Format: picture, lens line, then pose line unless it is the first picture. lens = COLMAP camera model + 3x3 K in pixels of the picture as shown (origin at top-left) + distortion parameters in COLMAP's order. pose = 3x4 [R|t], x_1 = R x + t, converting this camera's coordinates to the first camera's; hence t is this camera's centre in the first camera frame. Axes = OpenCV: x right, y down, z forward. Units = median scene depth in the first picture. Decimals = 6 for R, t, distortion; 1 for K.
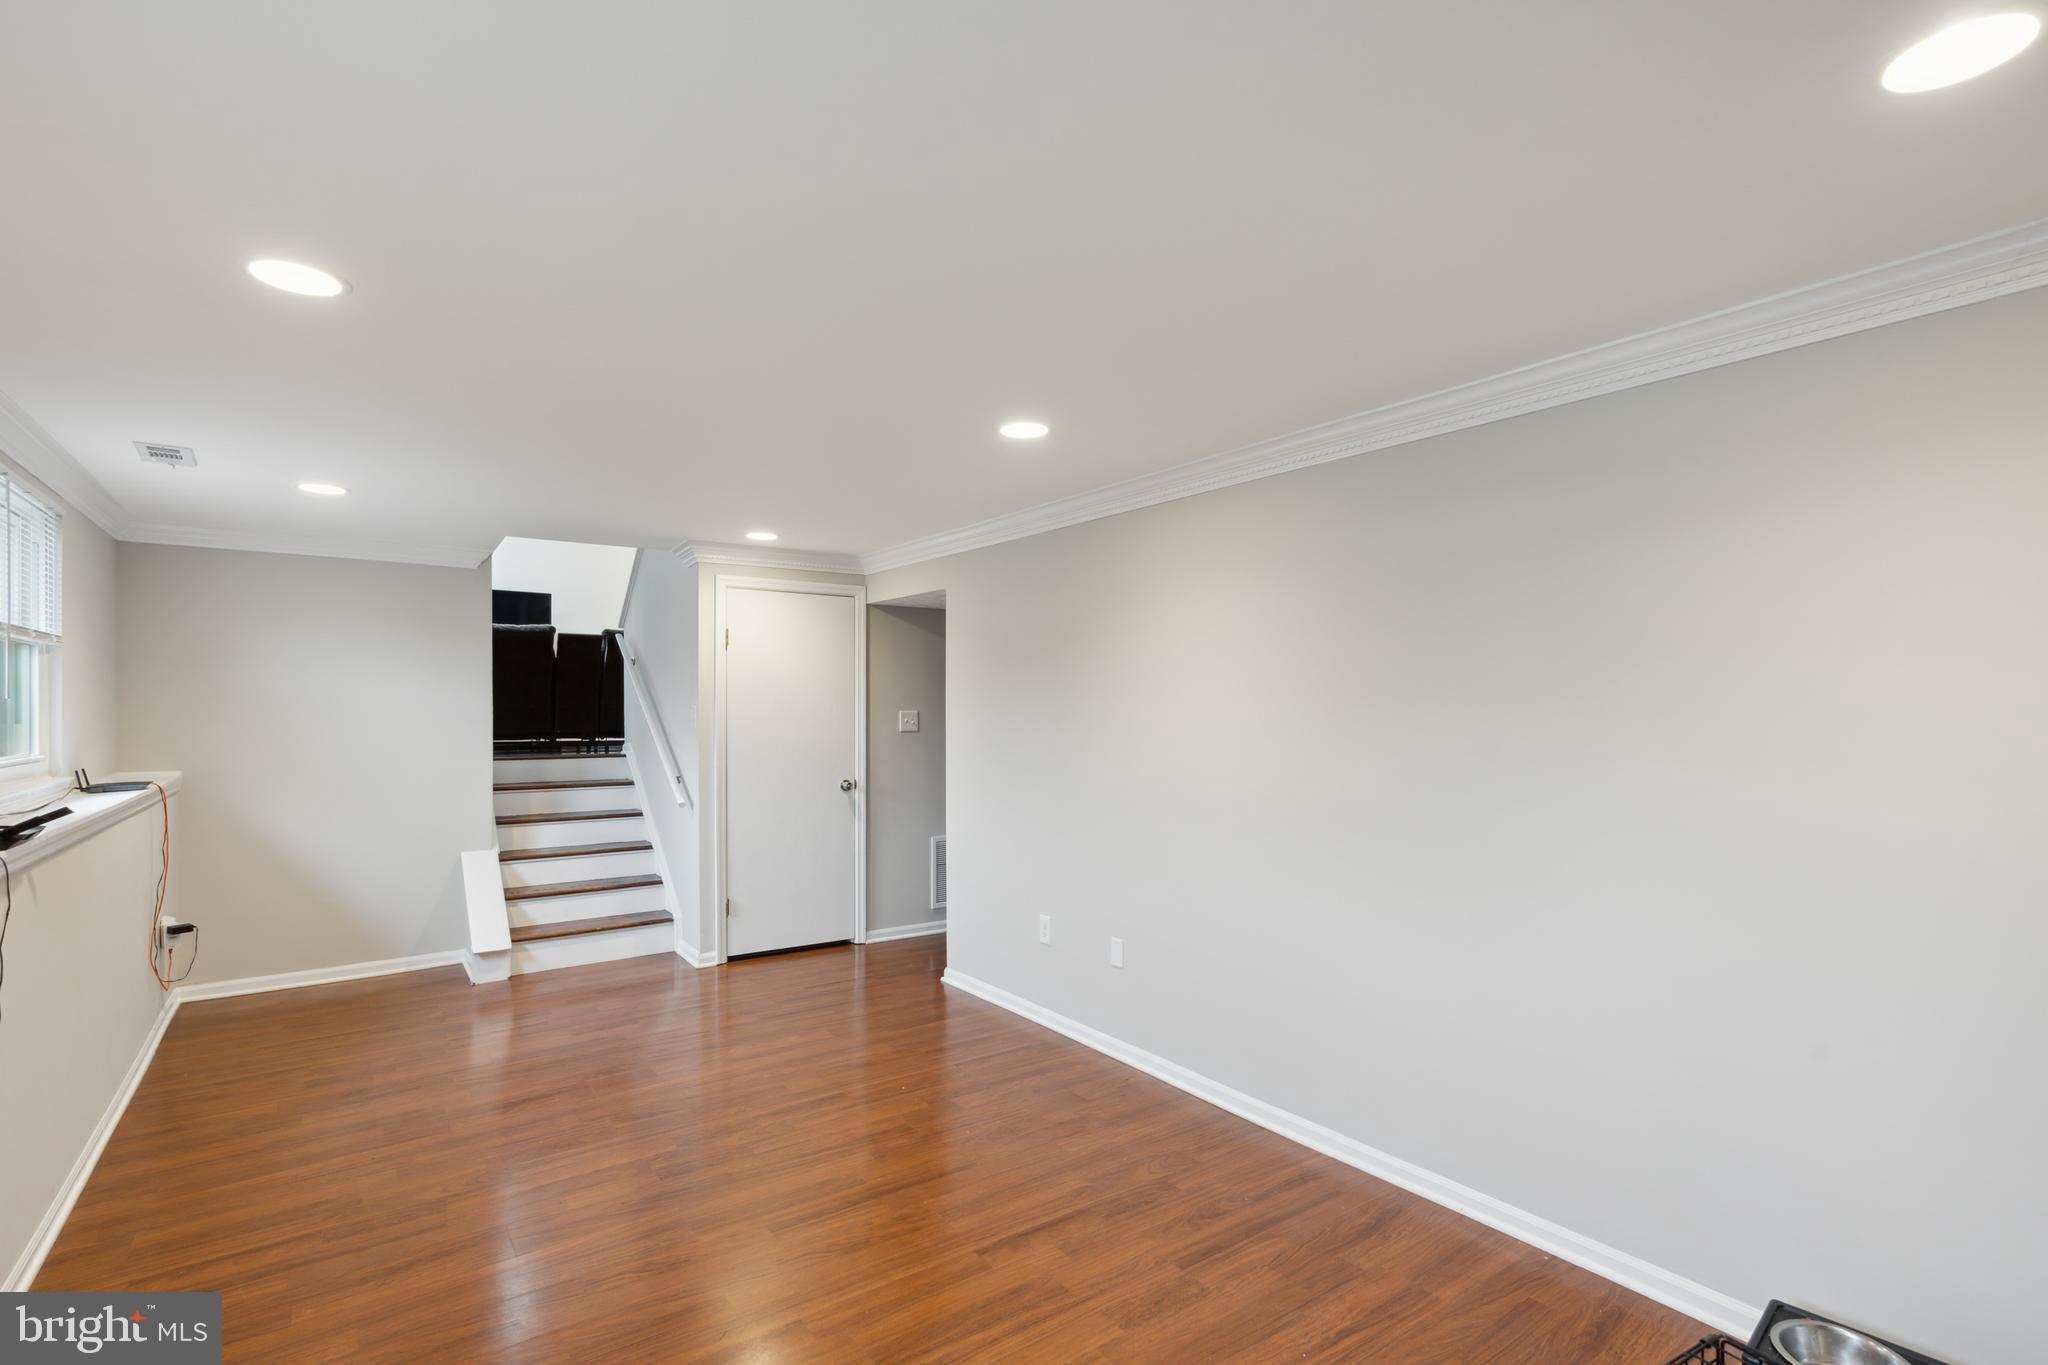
lens RADIAL K [[946.9, 0, 1017.8], [0, 946.9, 702.2], [0, 0, 1]] dist [-0.003386, -0.000584]
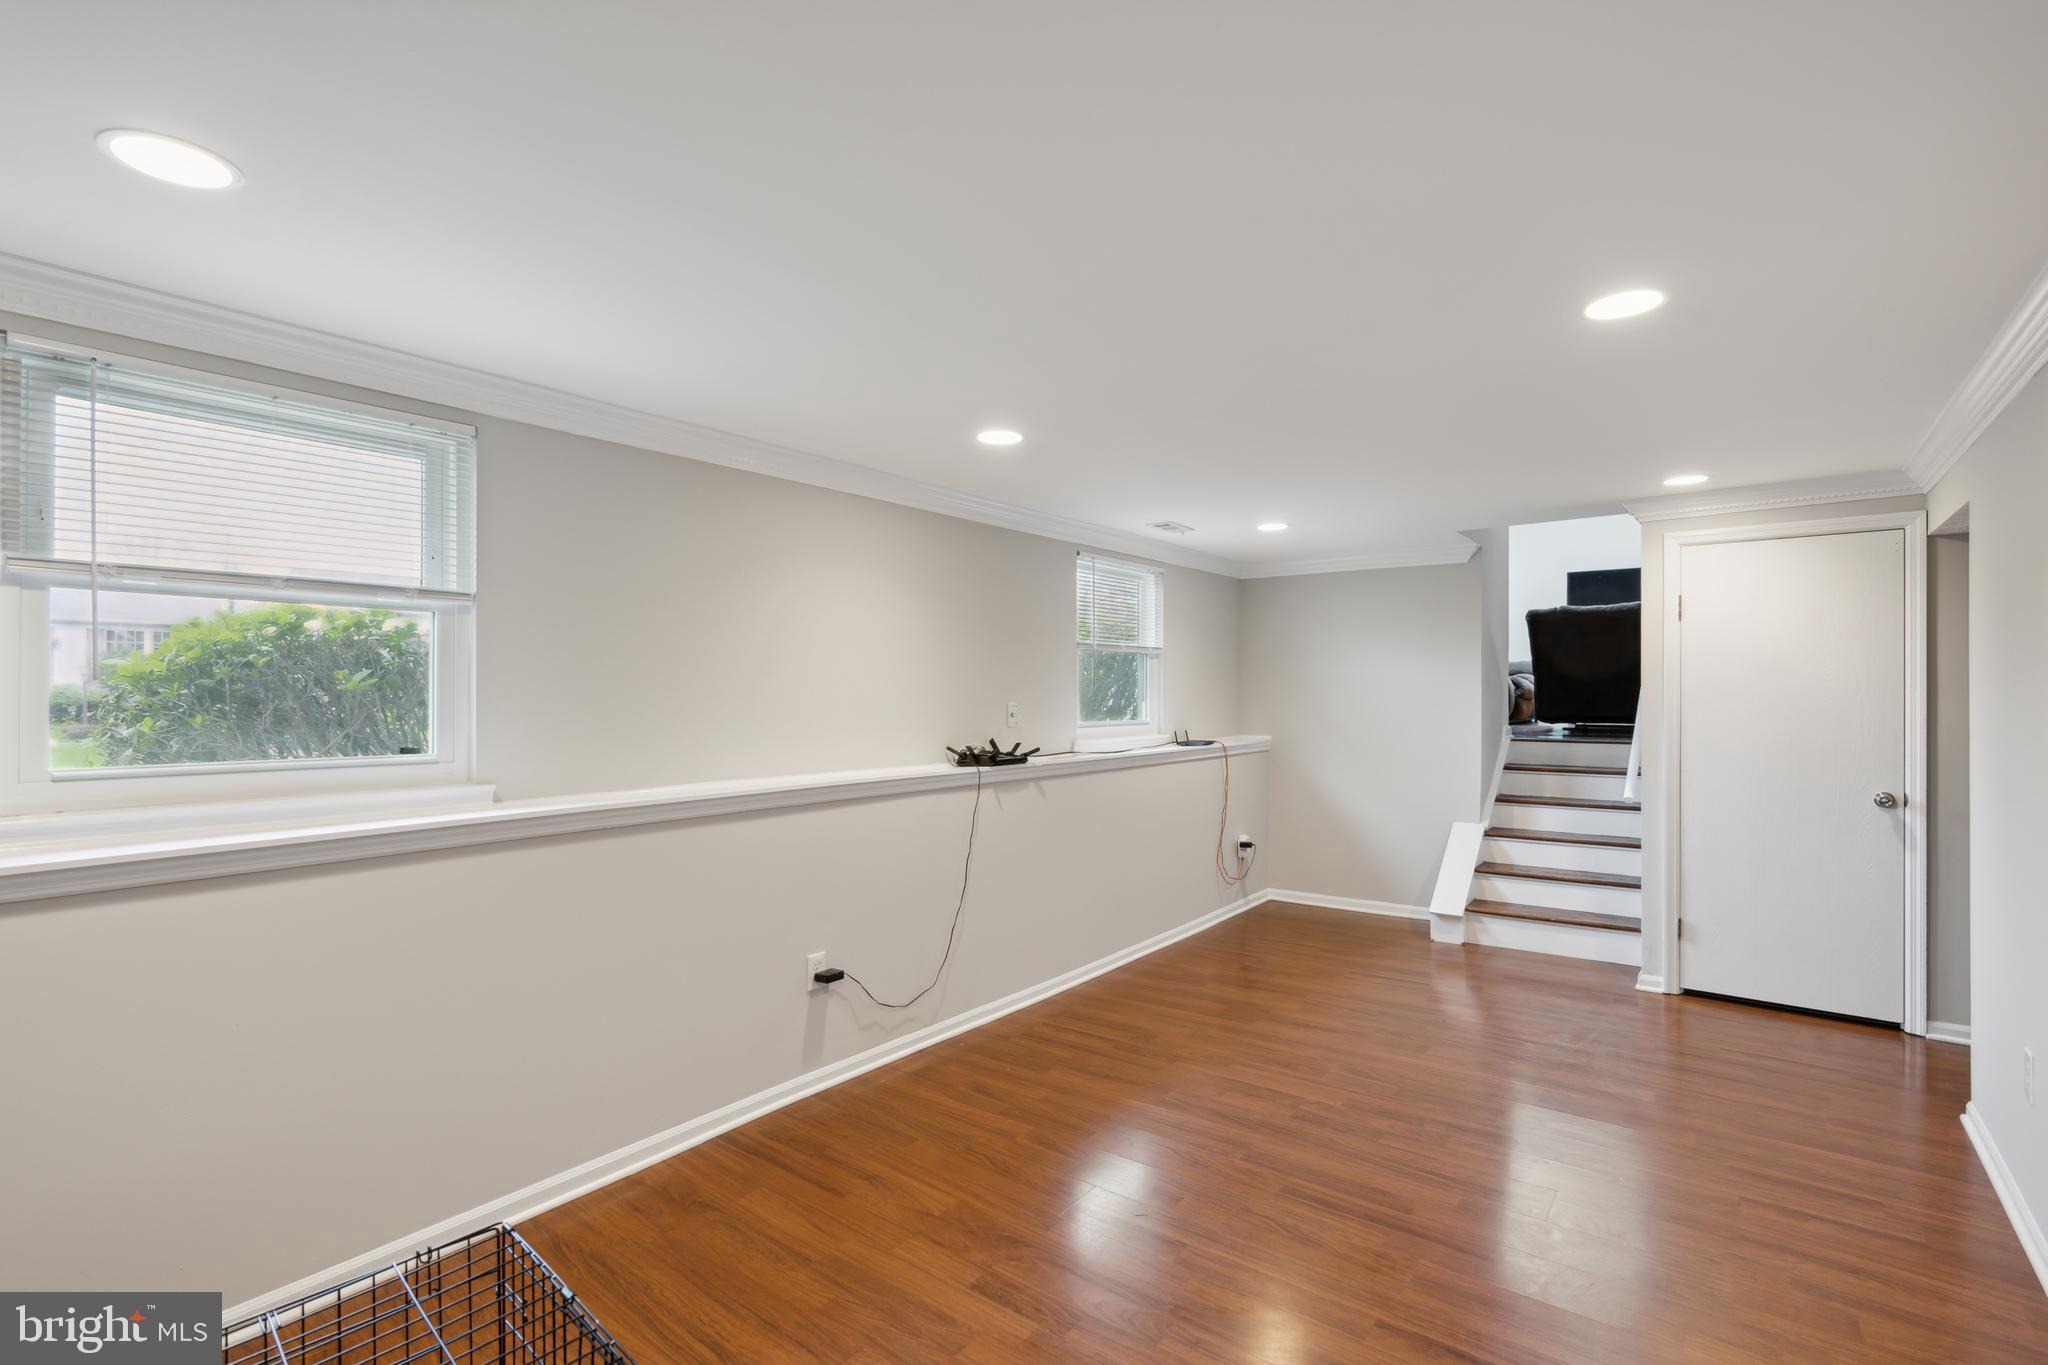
lens RADIAL K [[945.7, 0, 1029.4], [0, 945.7, 678.8], [0, 0, 1]] dist [-0.001770, 0.000570]
pose [[0.294432, -0.015208, -0.955551, 0.343436], [0.010109, 0.999867, -0.012799, 0.000938], [0.955619, -0.005891, 0.294547, 0.218935]]
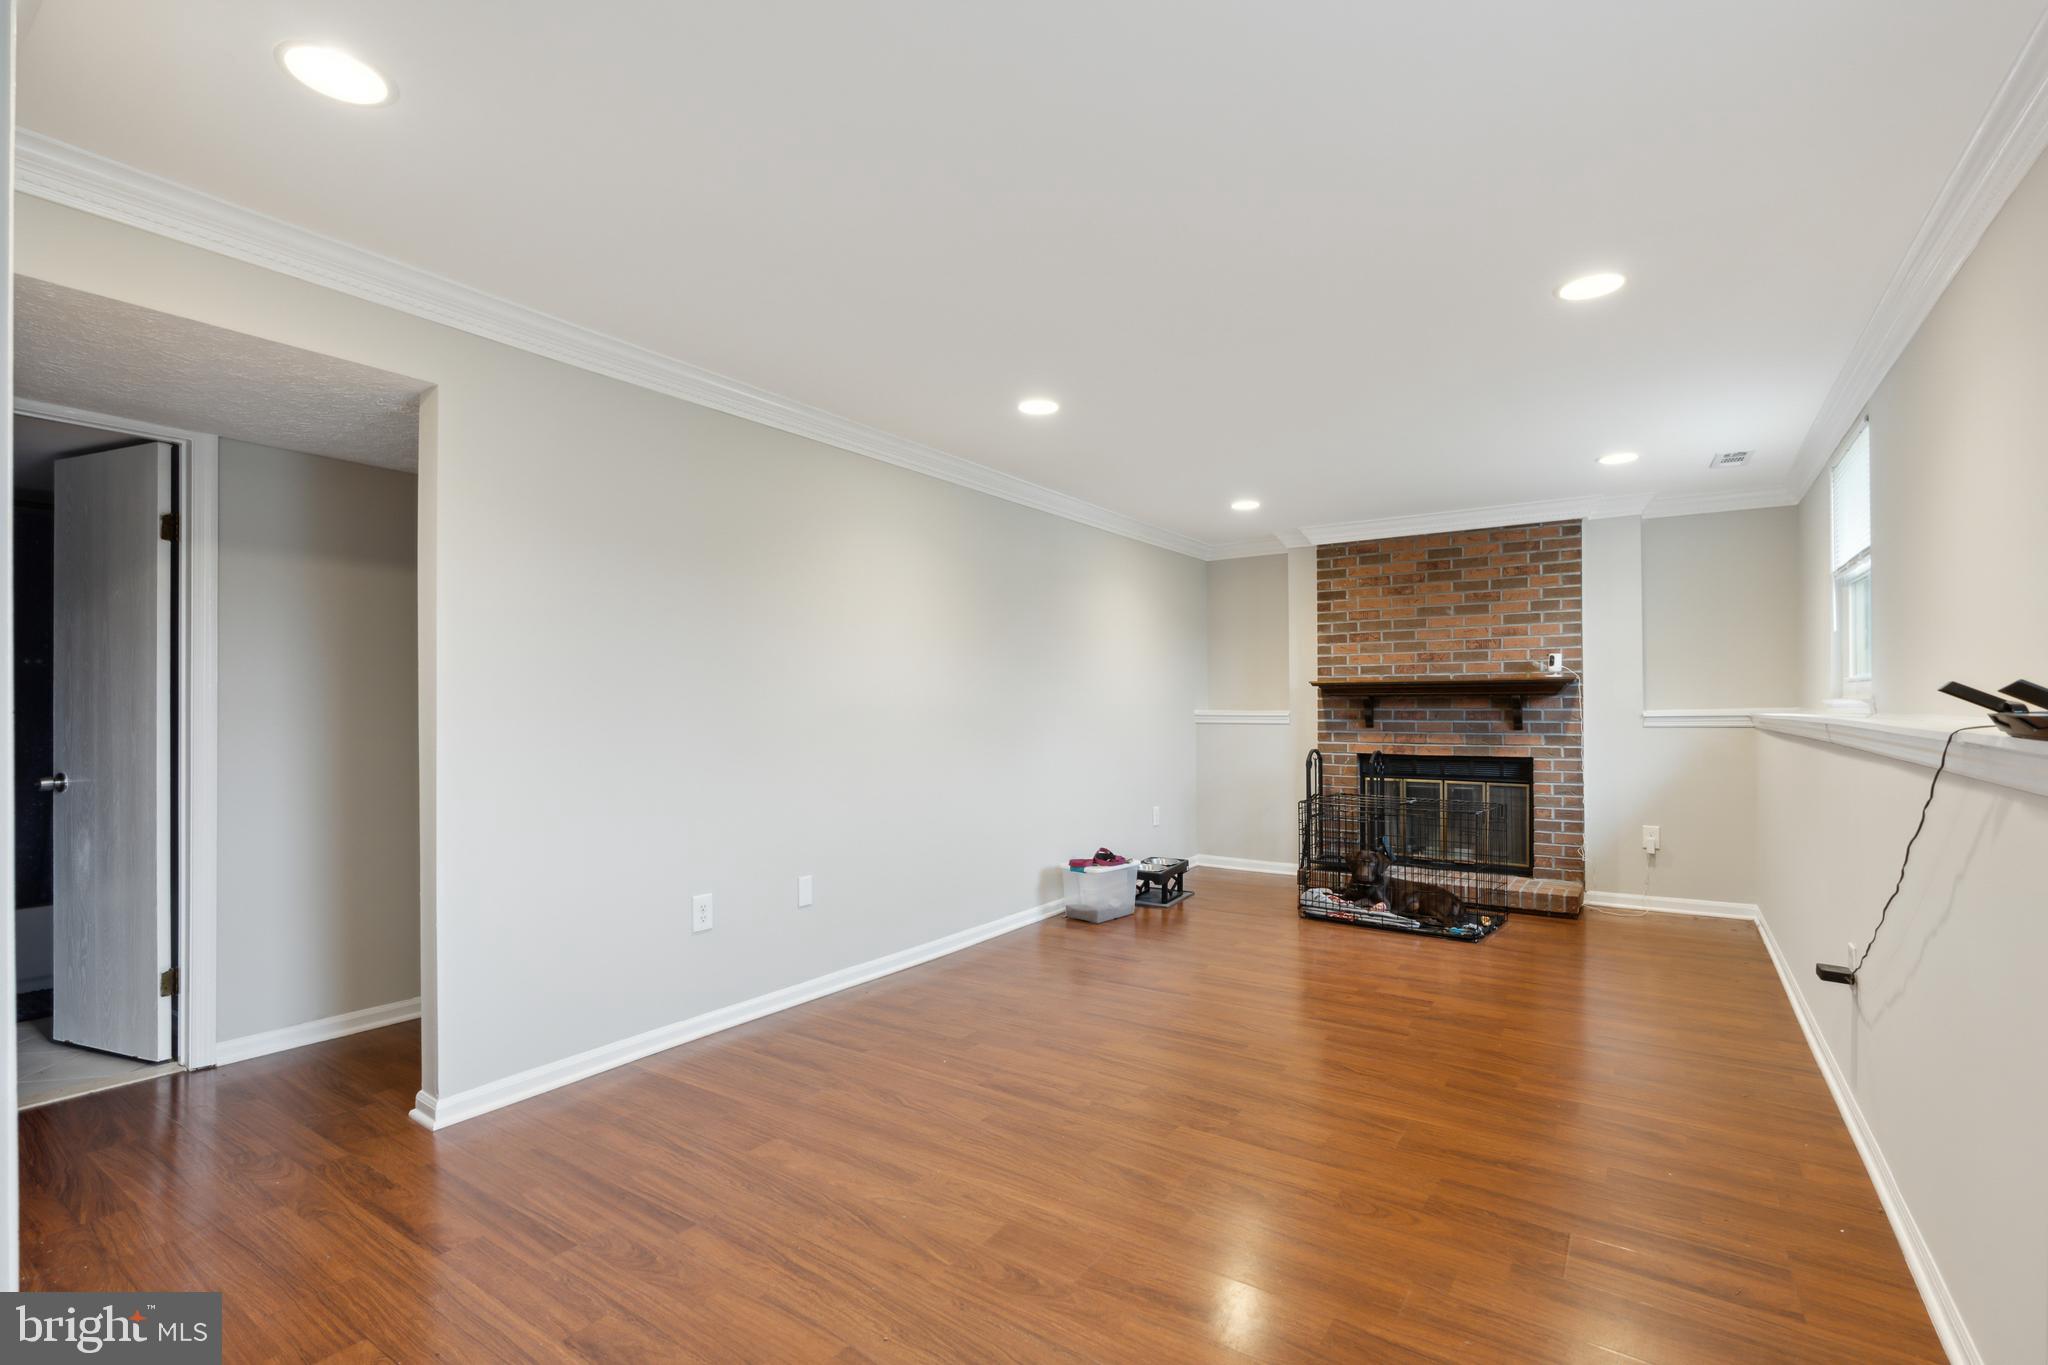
lens RADIAL K [[945.7, 0, 1029.4], [0, 945.7, 678.8], [0, 0, 1]] dist [-0.001770, 0.000570]
pose [[-0.353007, 0.029223, 0.935164, -0.684299], [-0.005038, 0.999438, -0.033133, 0.062282], [-0.935607, -0.016408, -0.352661, 0.878500]]
